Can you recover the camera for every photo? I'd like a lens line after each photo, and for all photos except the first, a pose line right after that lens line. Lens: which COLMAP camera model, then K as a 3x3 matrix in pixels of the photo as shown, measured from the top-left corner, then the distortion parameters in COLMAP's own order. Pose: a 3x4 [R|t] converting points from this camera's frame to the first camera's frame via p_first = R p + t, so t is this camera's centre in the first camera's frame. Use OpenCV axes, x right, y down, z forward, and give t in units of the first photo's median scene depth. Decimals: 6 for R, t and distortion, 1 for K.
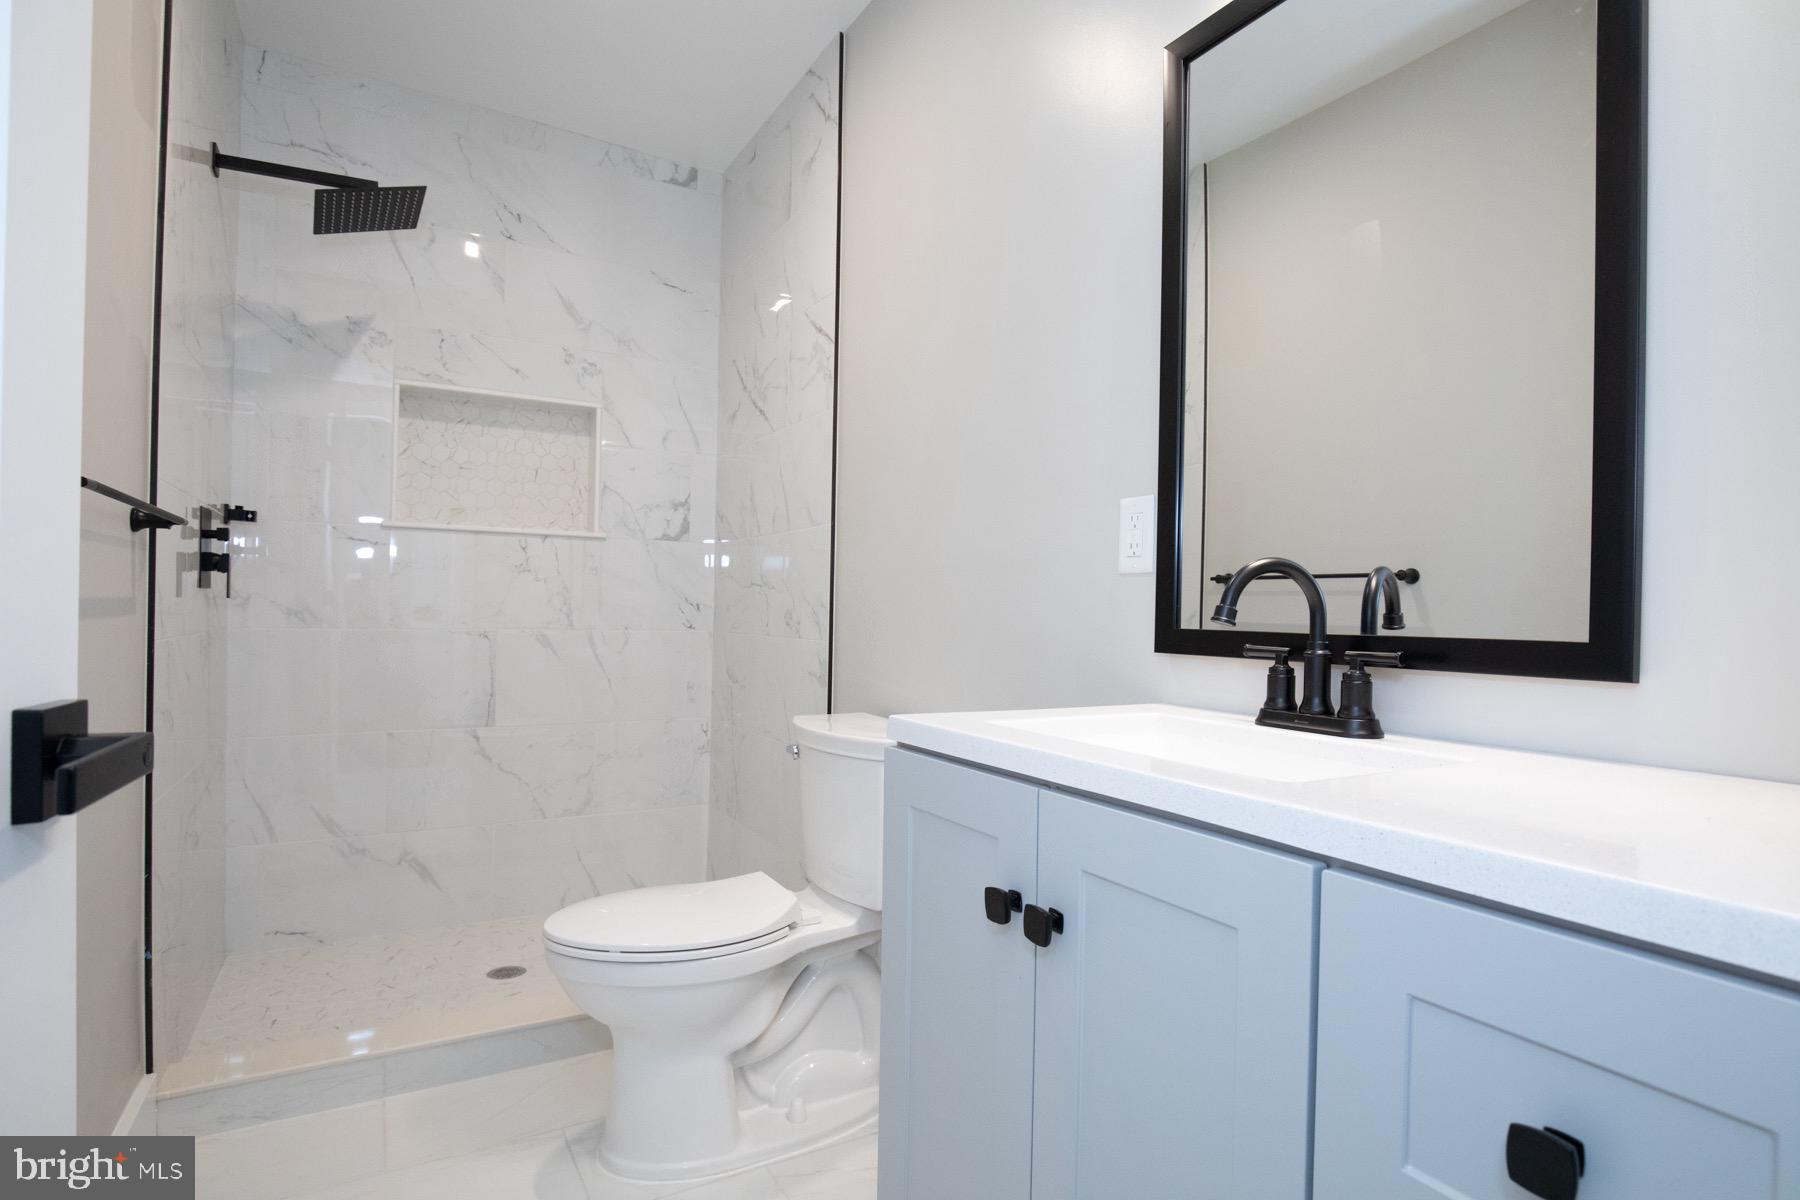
lens RADIAL K [[899.1, 0, 895.8], [0, 899.1, 608.9], [0, 0, 1]] dist [-0.002294, -0.000317]
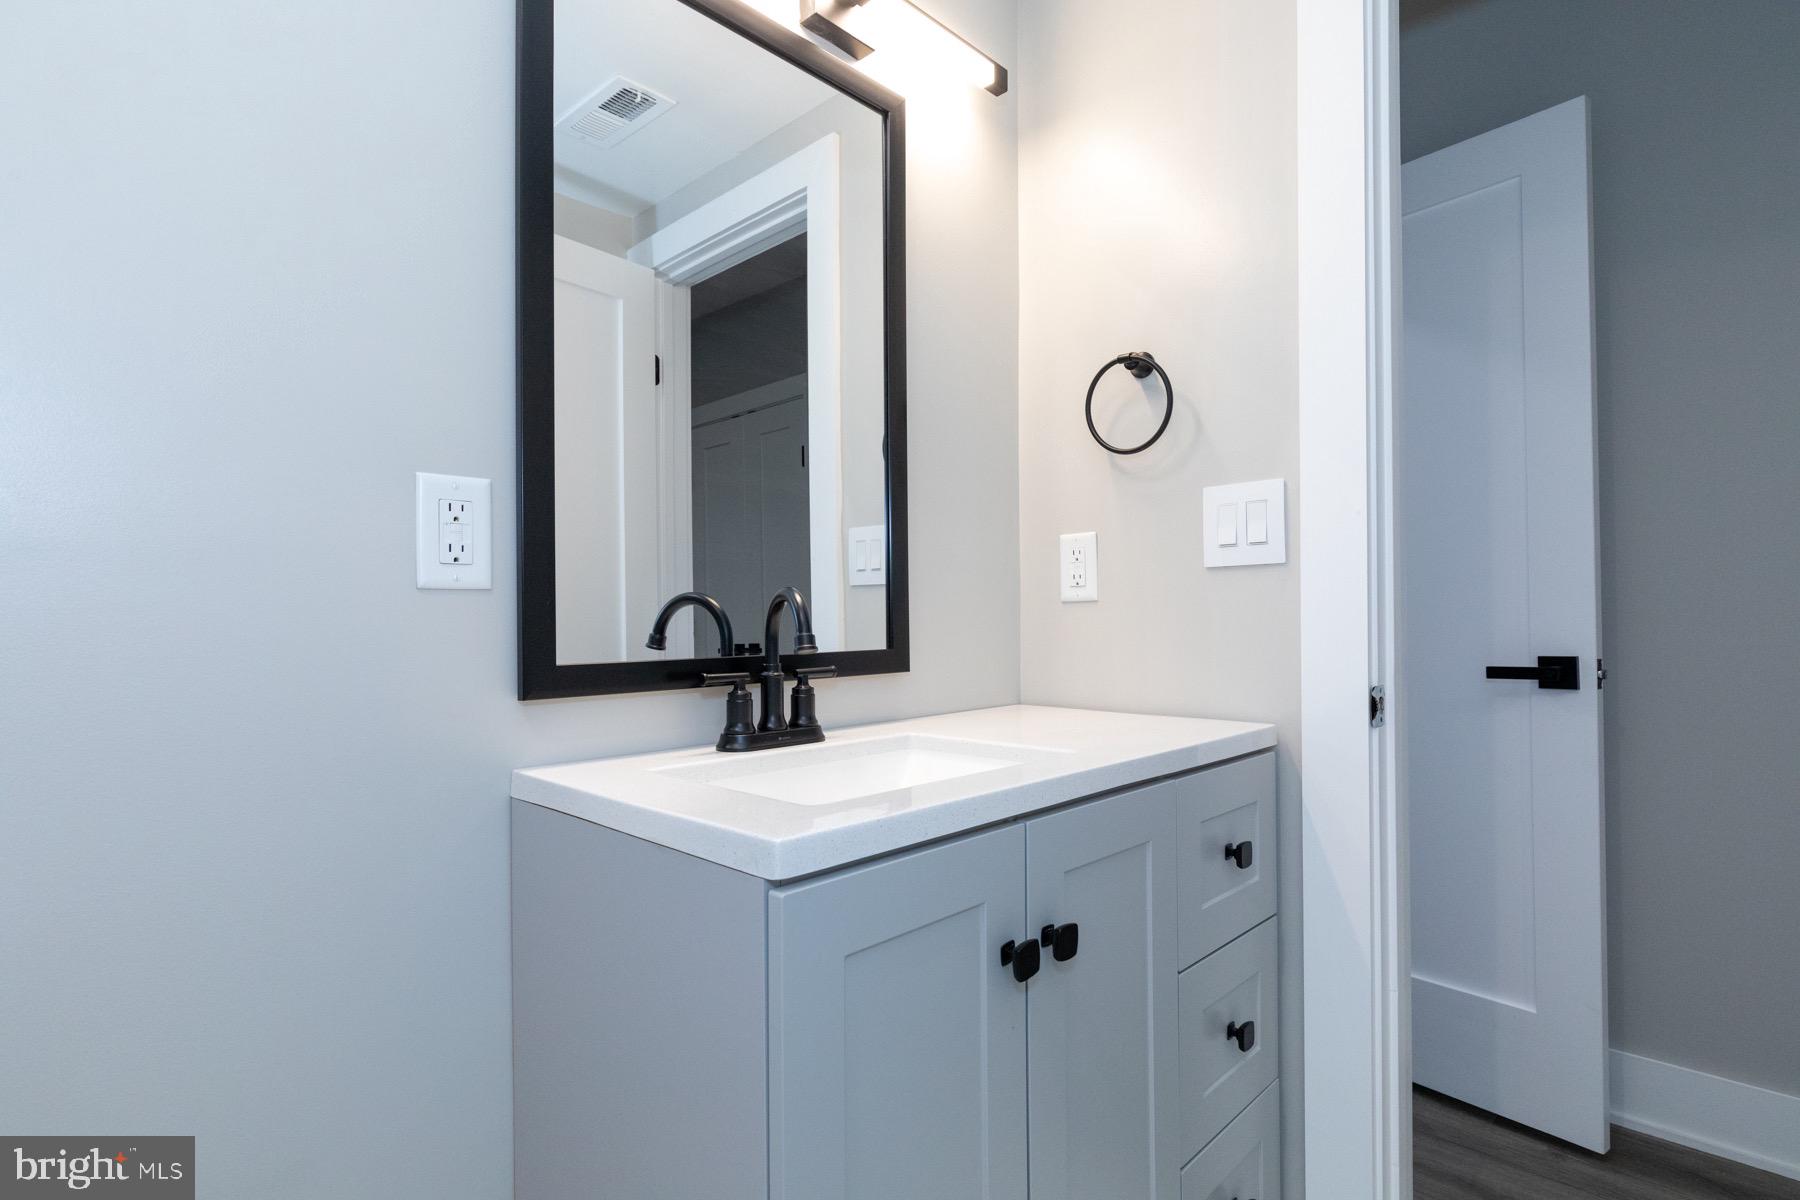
lens RADIAL K [[926.3, 0, 901.0], [0, 926.3, 607.0], [0, 0, 1]] dist [0.000419, 0.000021]
pose [[-0.254214, 0.013647, 0.967052, -0.658415], [0.021077, 0.999741, -0.008568, -0.018658], [-0.966918, 0.018204, -0.254436, 1.166039]]
